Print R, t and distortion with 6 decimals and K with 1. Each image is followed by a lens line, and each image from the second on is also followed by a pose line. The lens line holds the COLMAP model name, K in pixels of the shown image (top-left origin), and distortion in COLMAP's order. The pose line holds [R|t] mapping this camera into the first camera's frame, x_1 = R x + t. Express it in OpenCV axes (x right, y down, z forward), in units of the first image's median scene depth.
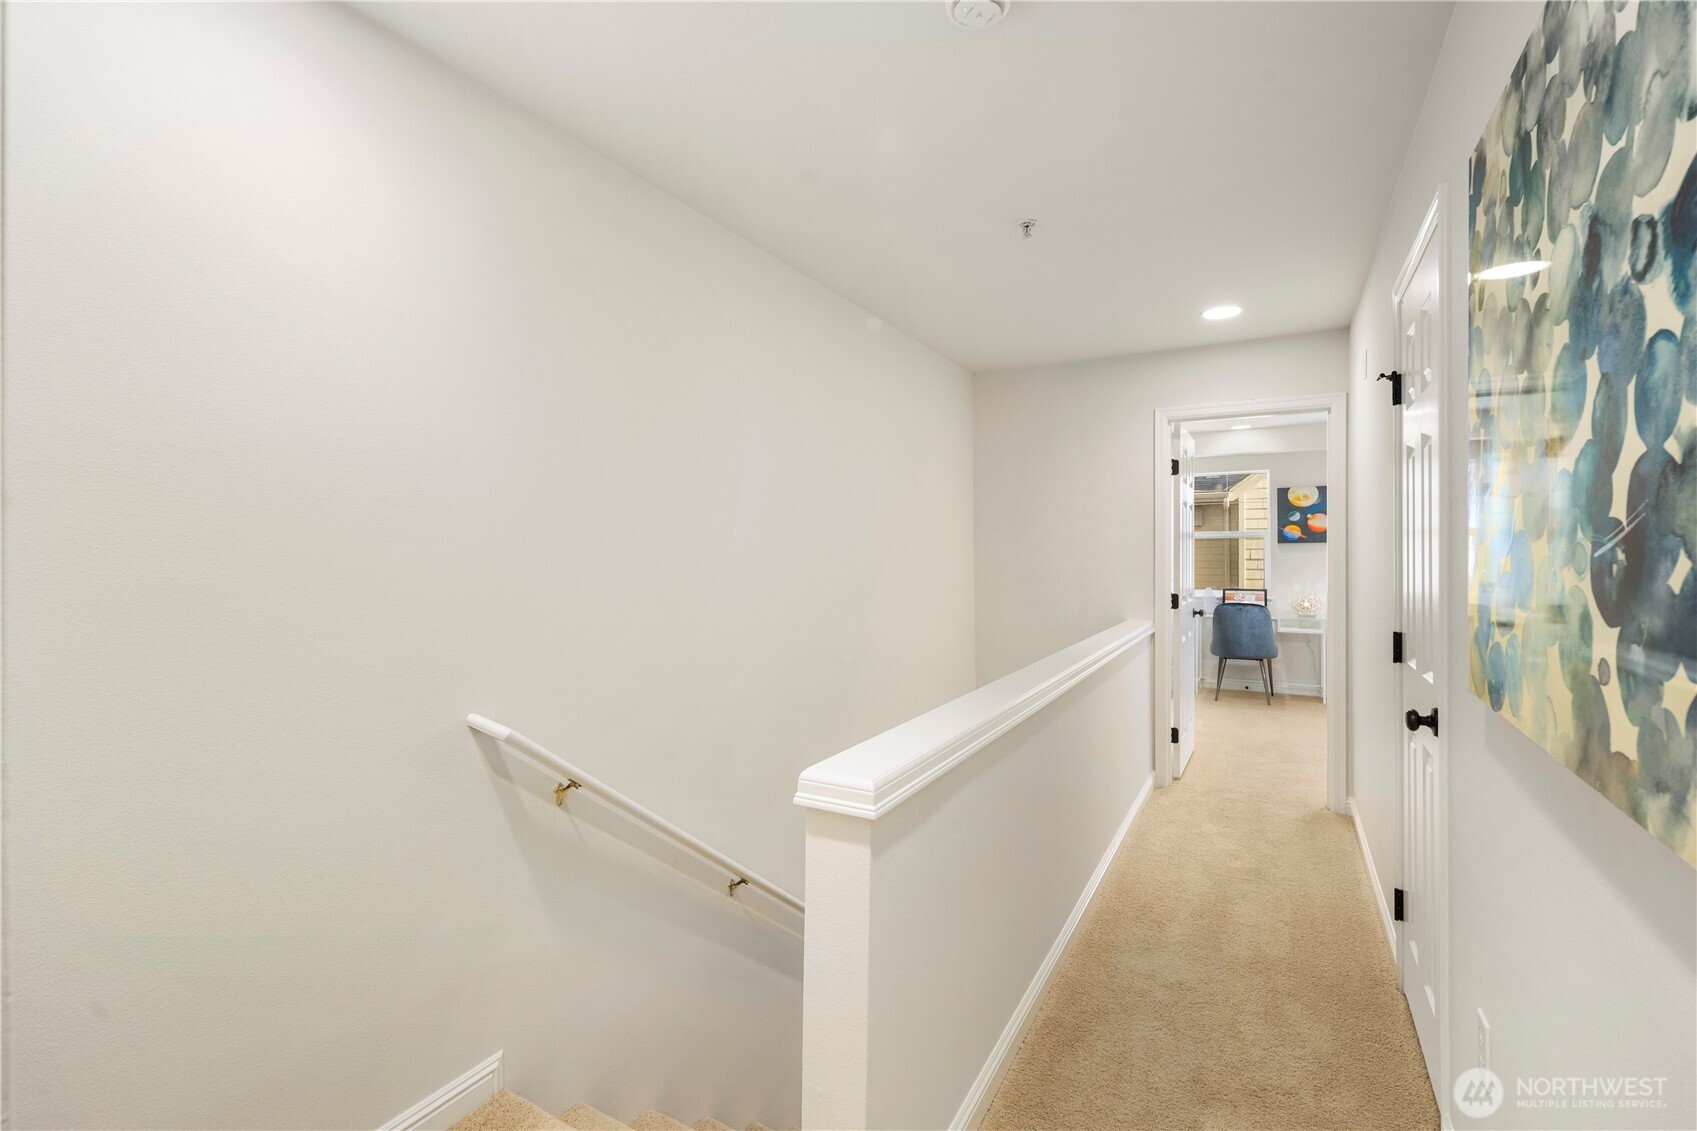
lens RADIAL K [[740.7, 0, 861.3], [0, 740.7, 552.6], [0, 0, 1]] dist [0.000812, -0.000636]
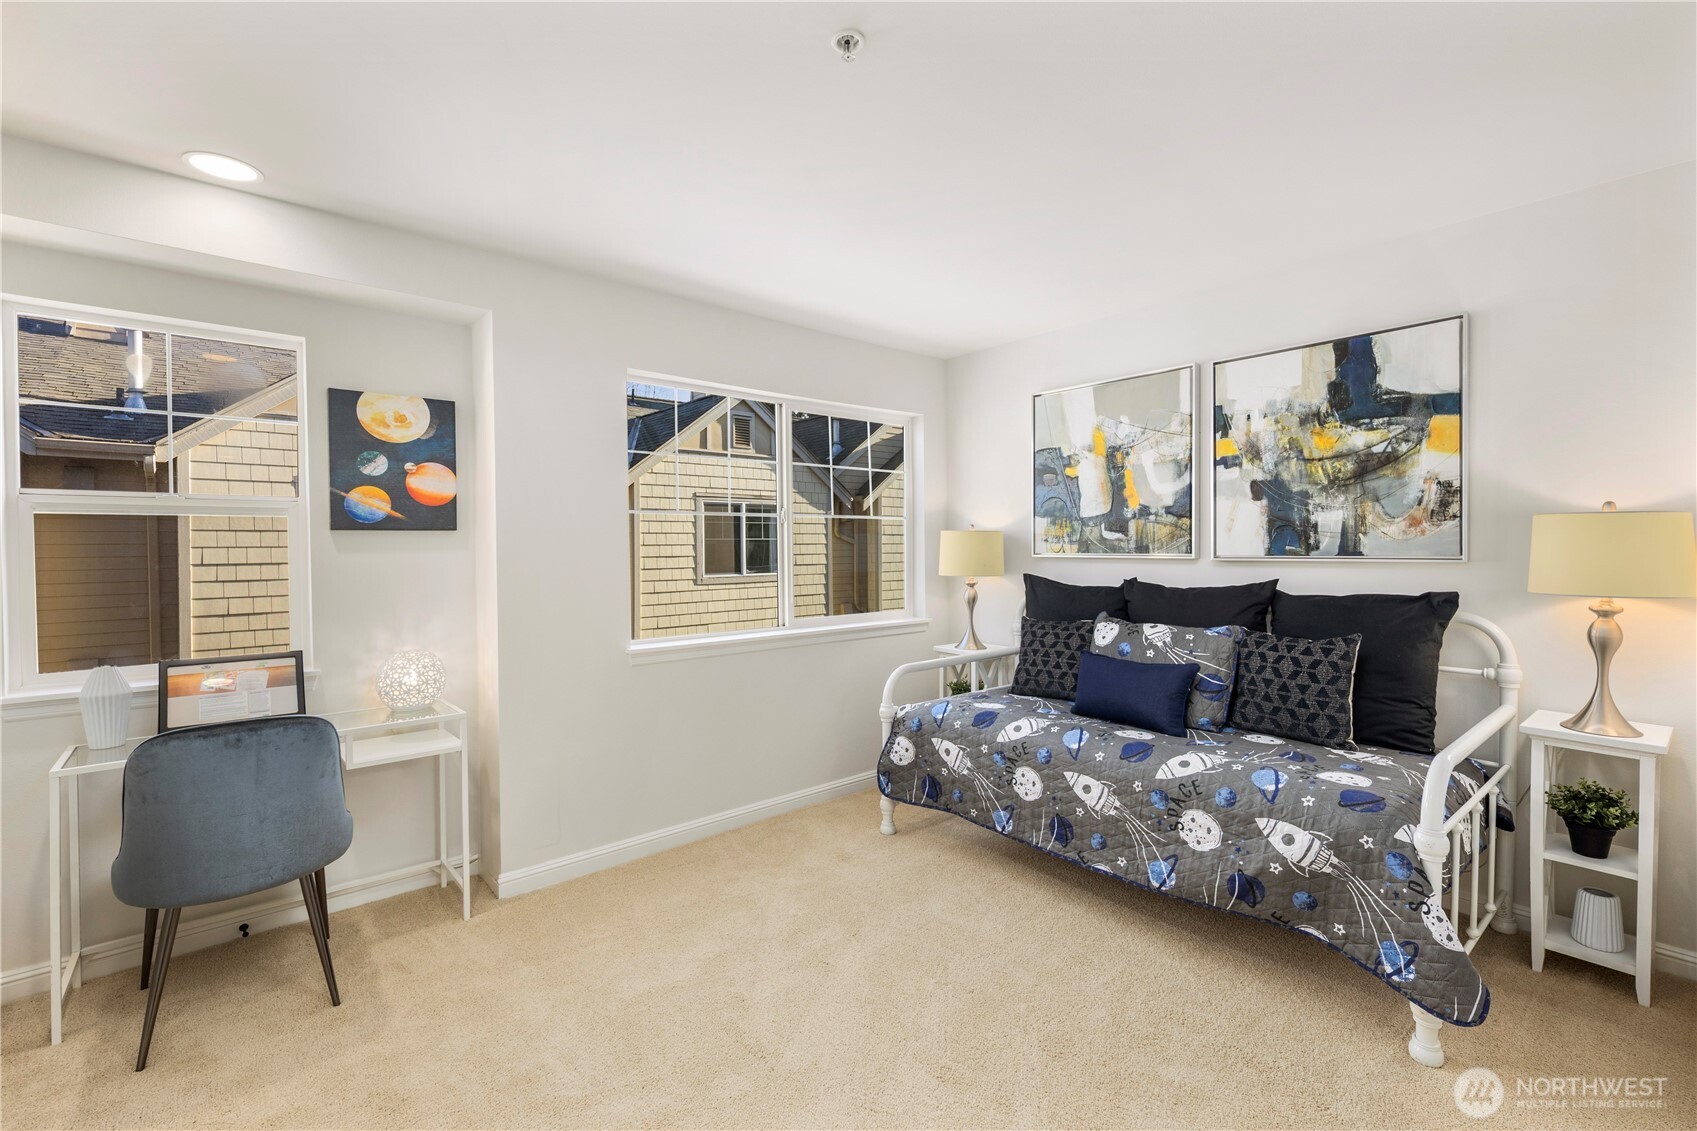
lens RADIAL K [[740.7, 0, 861.3], [0, 740.7, 552.6], [0, 0, 1]] dist [0.000812, -0.000636]
pose [[0.335494, -0.008992, 0.941999, 0.291930], [0.006884, 0.999951, 0.007094, -0.001743], [-0.942017, 0.004105, 0.335540, 0.612841]]
